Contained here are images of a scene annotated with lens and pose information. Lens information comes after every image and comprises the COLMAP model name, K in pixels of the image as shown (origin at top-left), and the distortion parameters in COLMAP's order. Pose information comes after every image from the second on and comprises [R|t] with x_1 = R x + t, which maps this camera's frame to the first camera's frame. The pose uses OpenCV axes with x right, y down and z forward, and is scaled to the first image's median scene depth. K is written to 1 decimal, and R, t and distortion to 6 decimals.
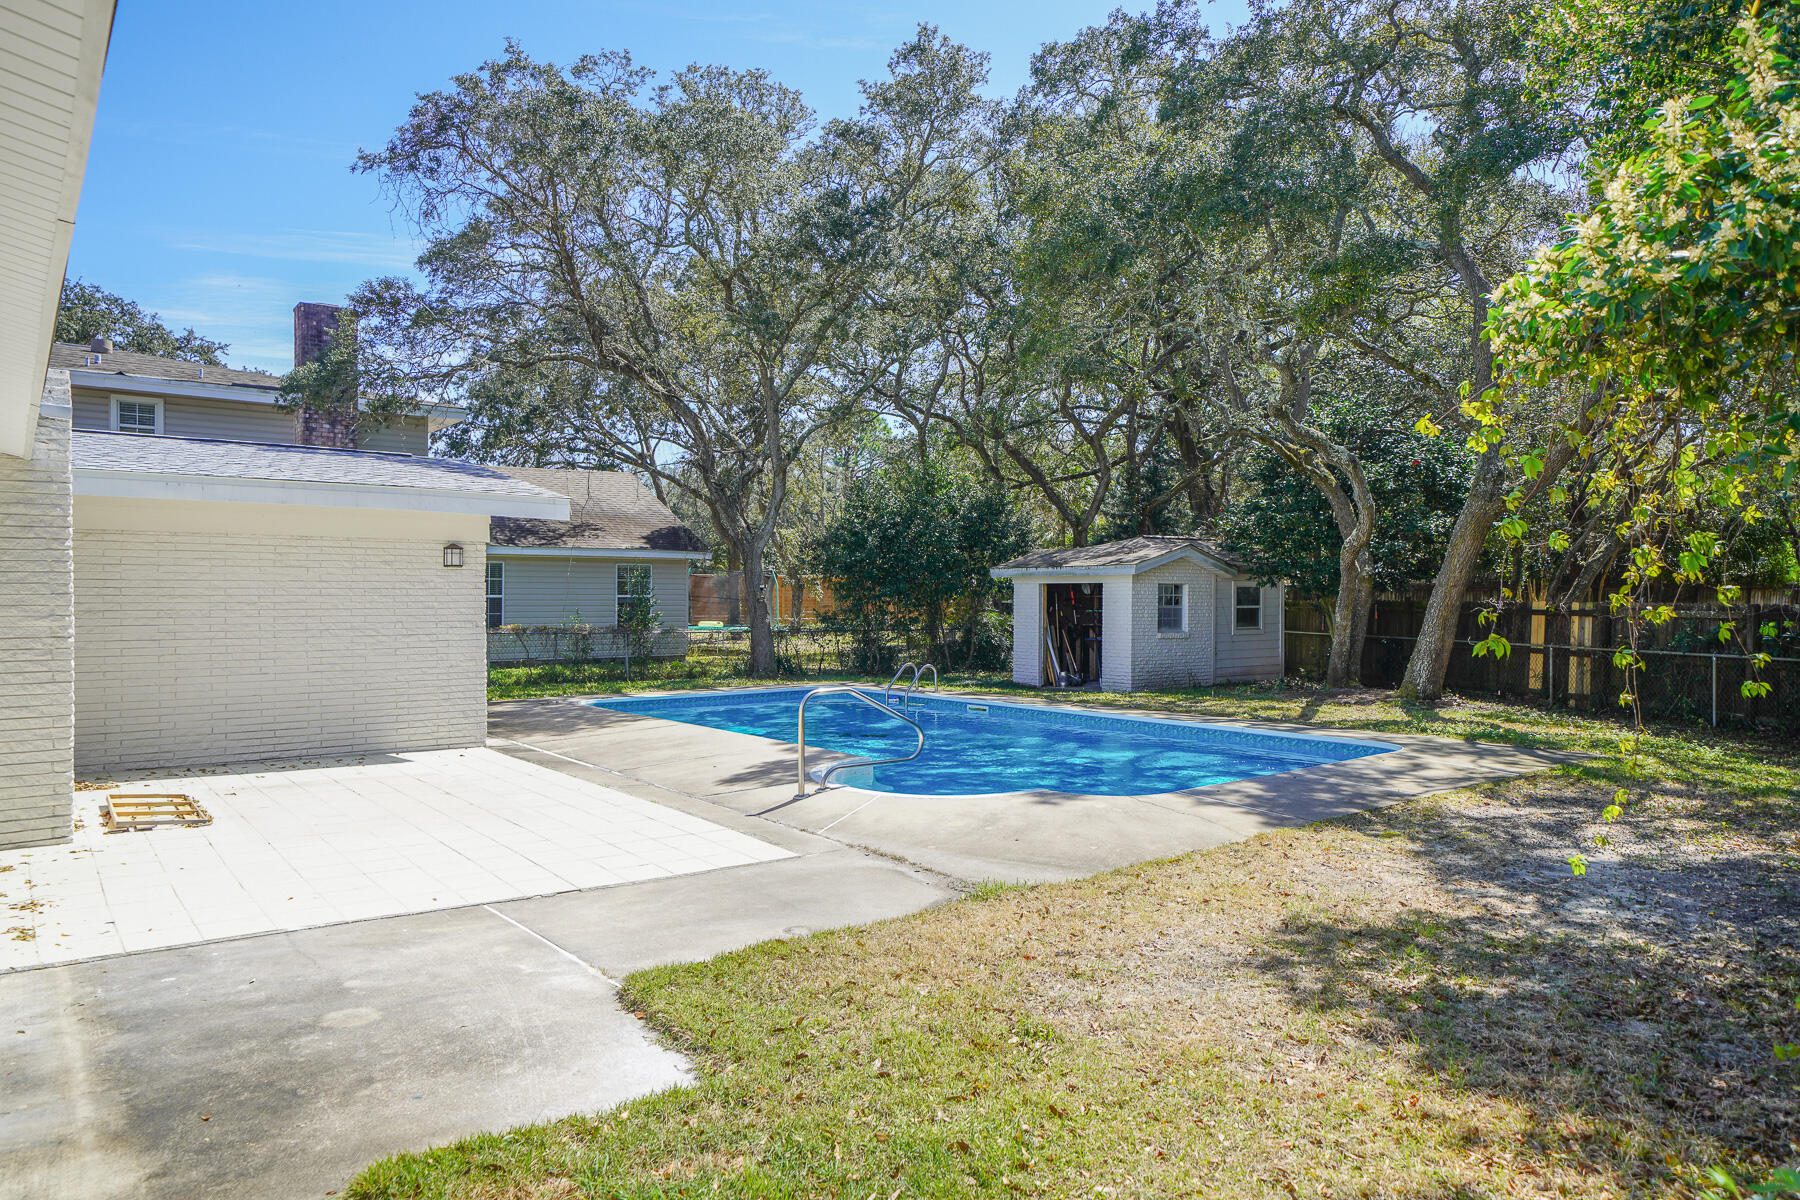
lens RADIAL K [[1113.3, 0, 885.9], [0, 1113.3, 602.6], [0, 0, 1]] dist [-0.000220, 0.000467]
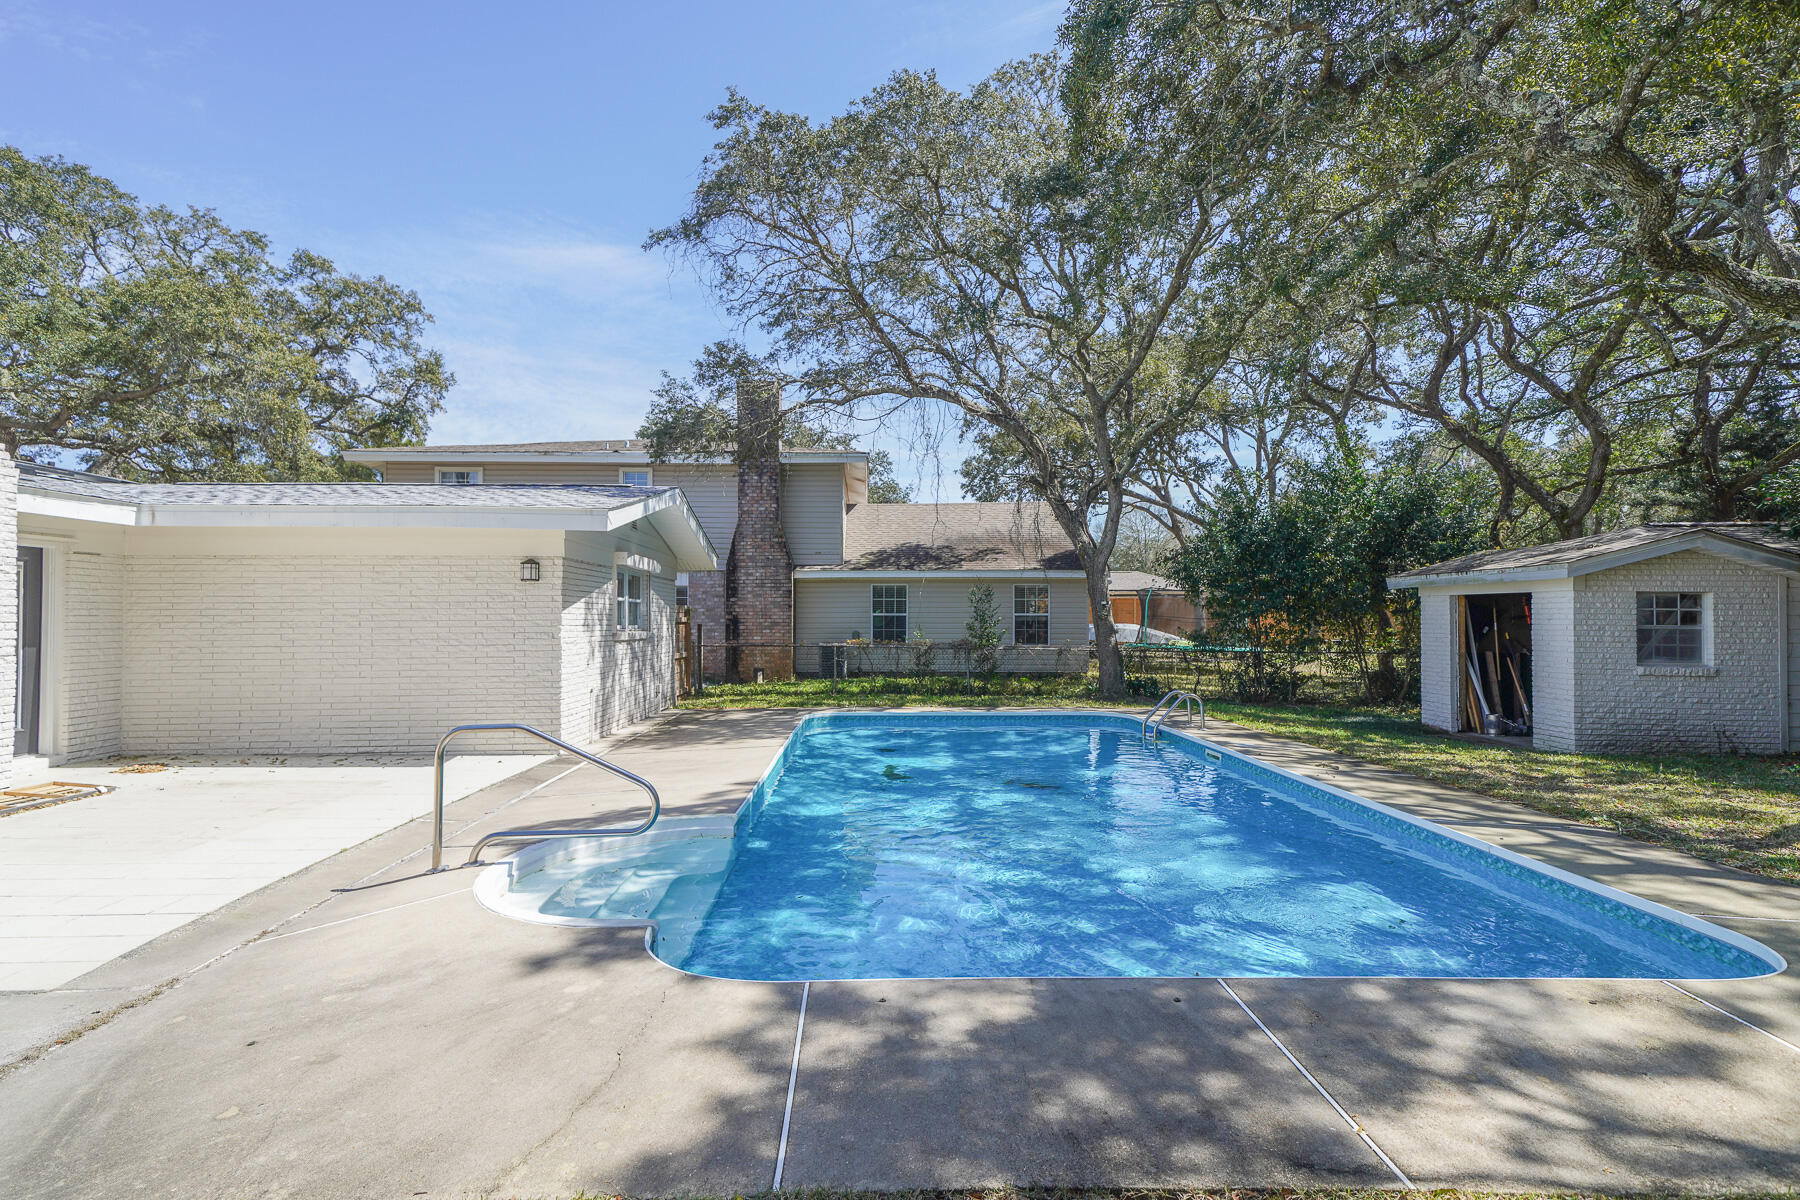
lens RADIAL K [[897.0, 0, 882.5], [0, 897.0, 593.6], [0, 0, 1]] dist [0.098472, -0.033414]
pose [[0.797919, -0.017737, -0.602504, 0.229037], [-0.002625, 0.999455, -0.032899, 0.004037], [0.602760, 0.027832, 0.797437, 0.294858]]
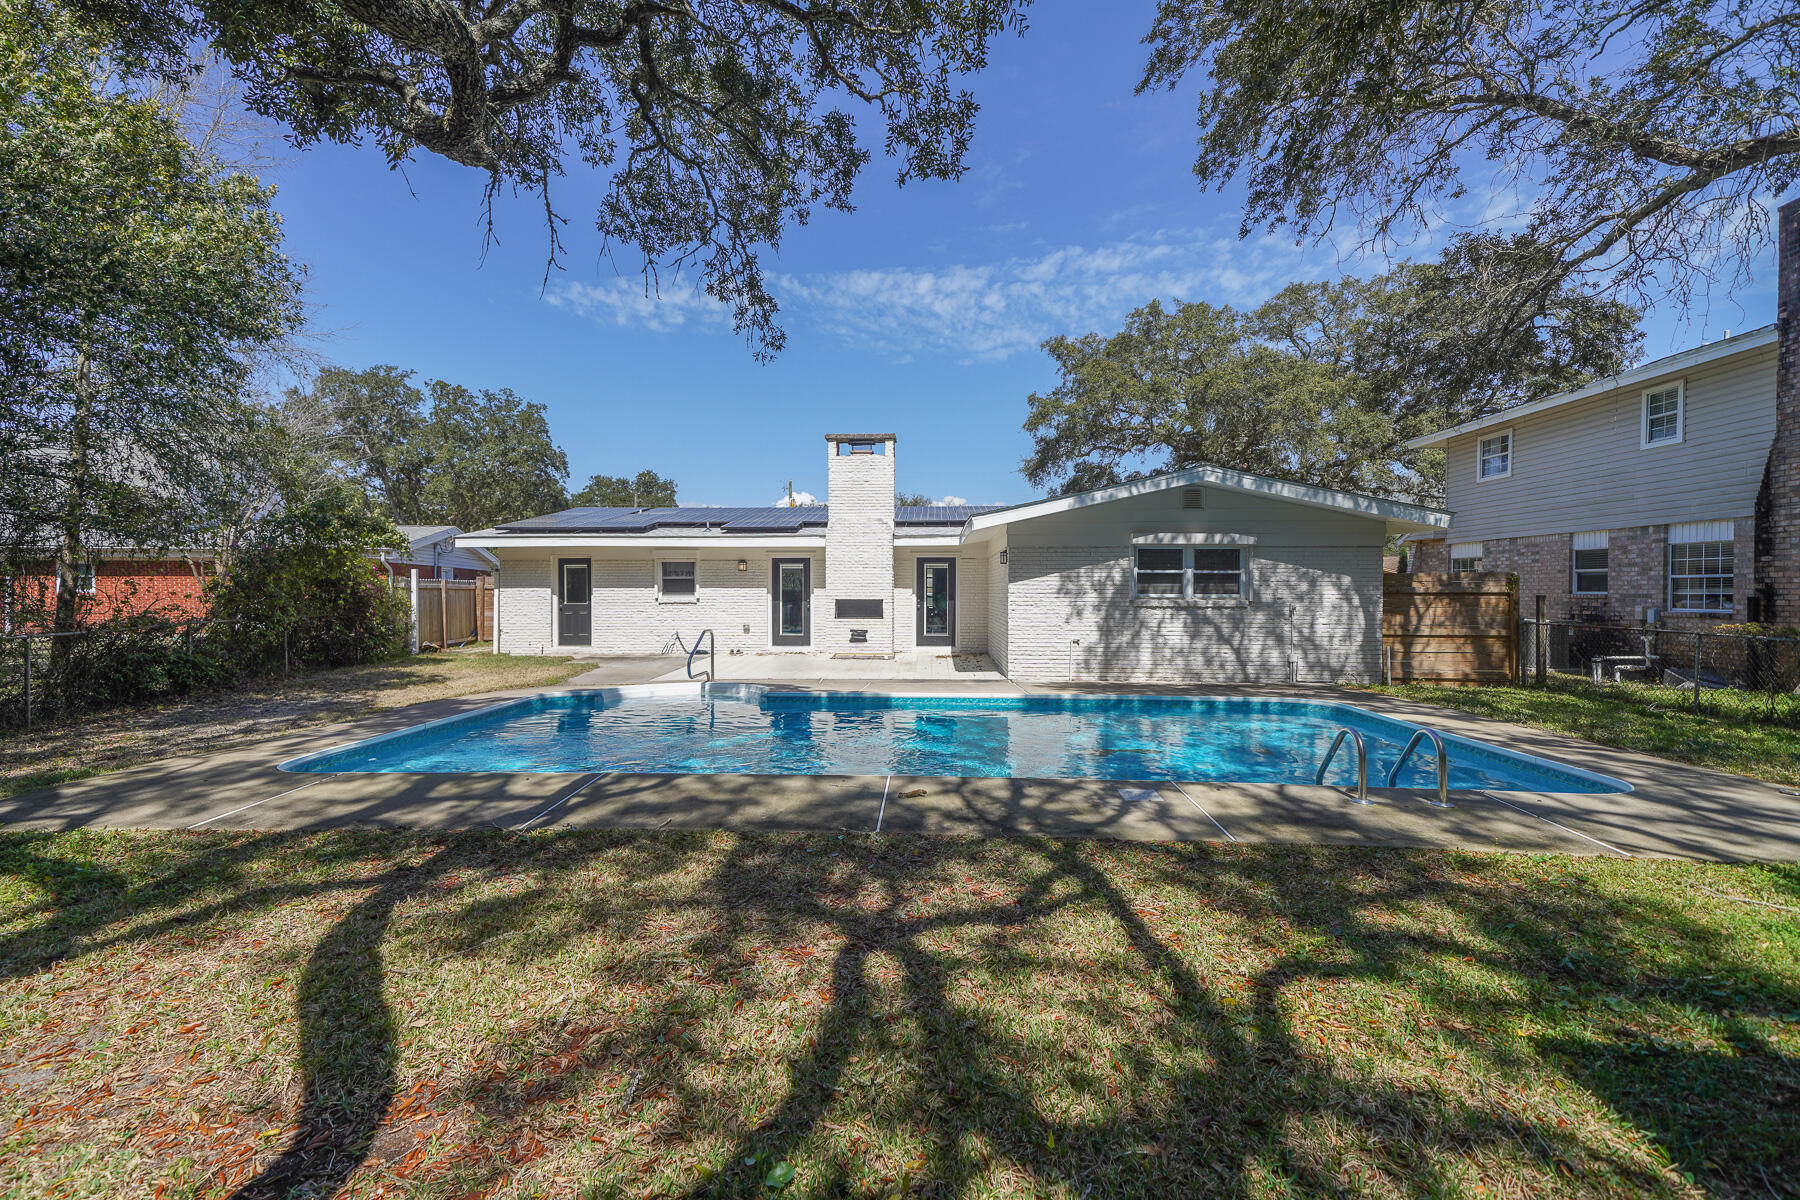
lens RADIAL K [[790.2, 0, 900.0], [0, 790.2, 600.0], [0, 0, 1]] dist [0.053129, -0.013923]
pose [[-0.647037, 0.009060, -0.762405, 0.343844], [-0.005272, 0.999852, 0.016355, 0.001105], [0.762440, 0.014602, -0.646894, 0.957674]]
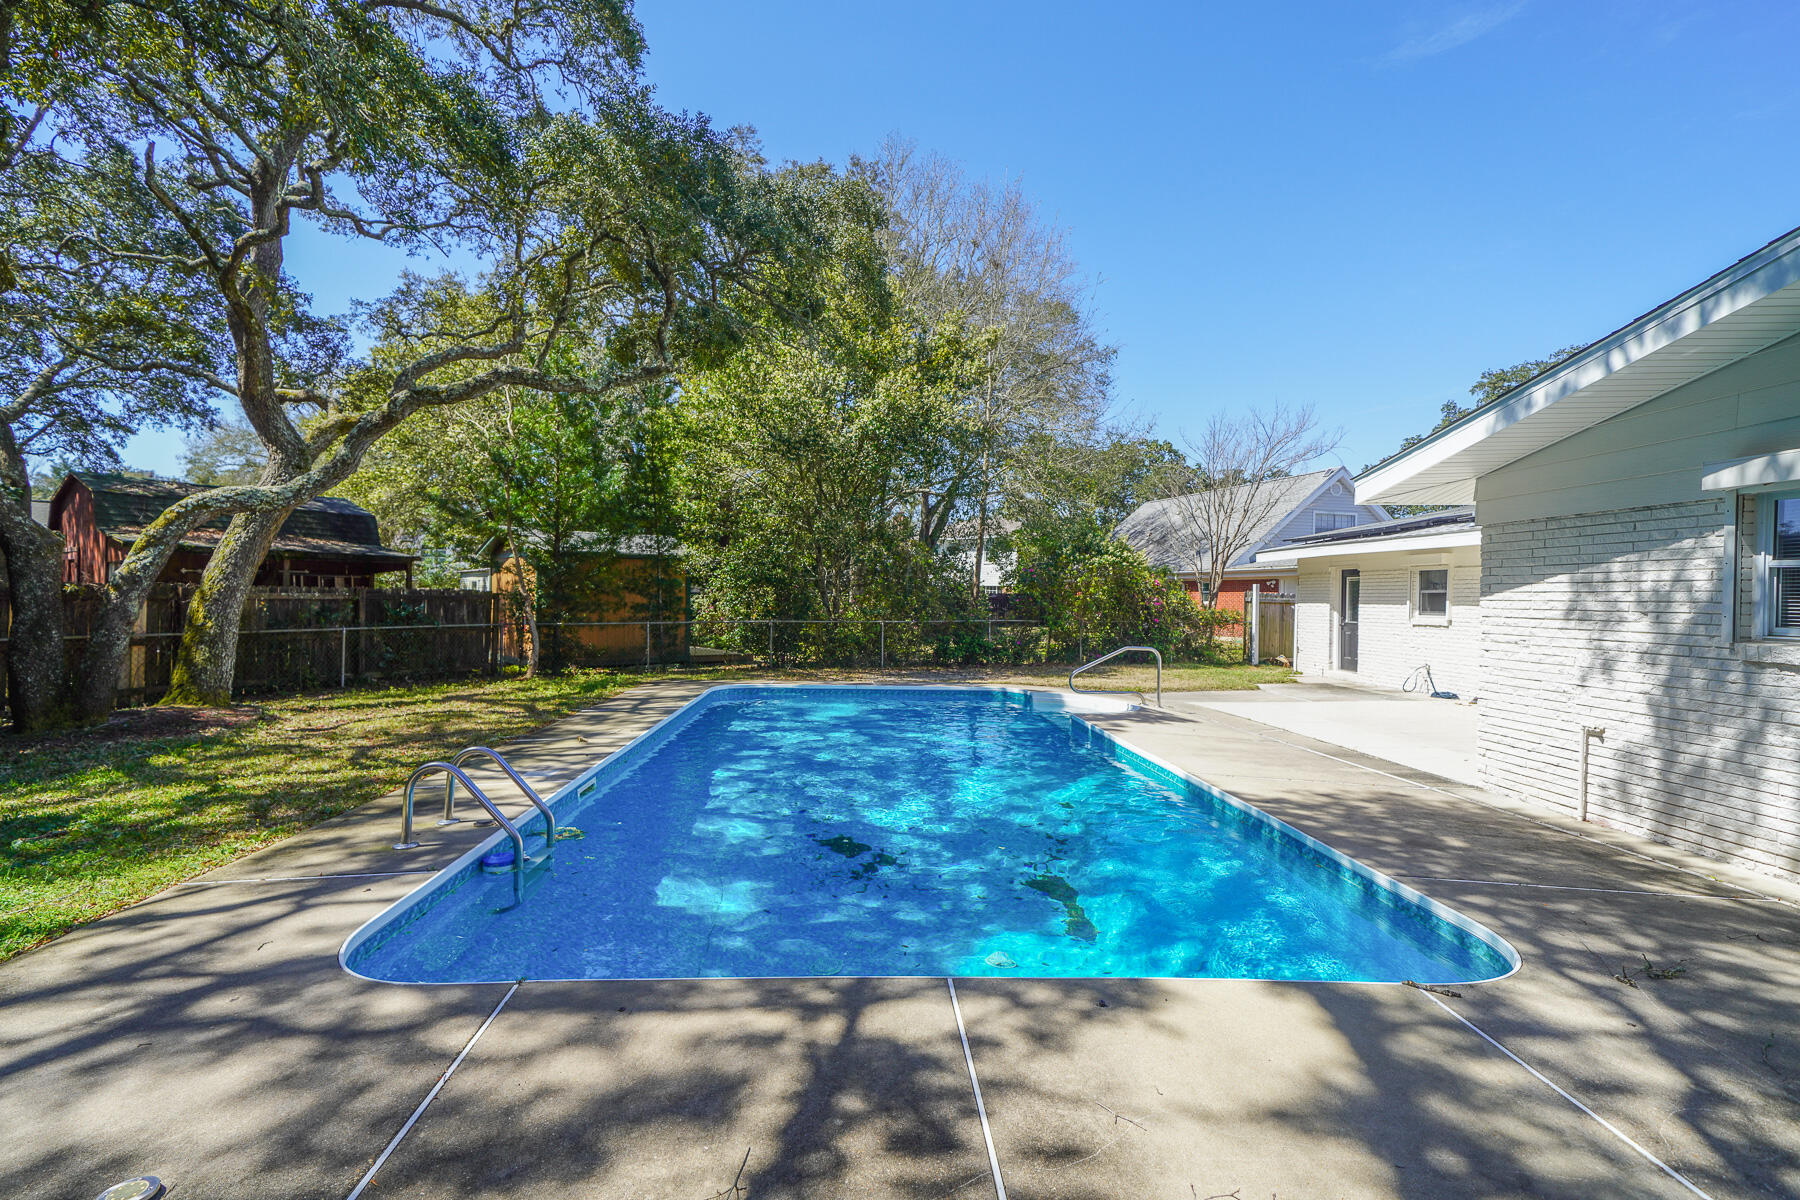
lens RADIAL K [[855.5, 0, 892.1], [0, 855.5, 598.0], [0, 0, 1]] dist [0.085213, -0.026694]
pose [[-0.825081, -0.013990, 0.564841, -0.230043], [-0.013069, 0.999898, 0.005674, -0.000888], [-0.564863, -0.002700, -0.825180, 1.048847]]
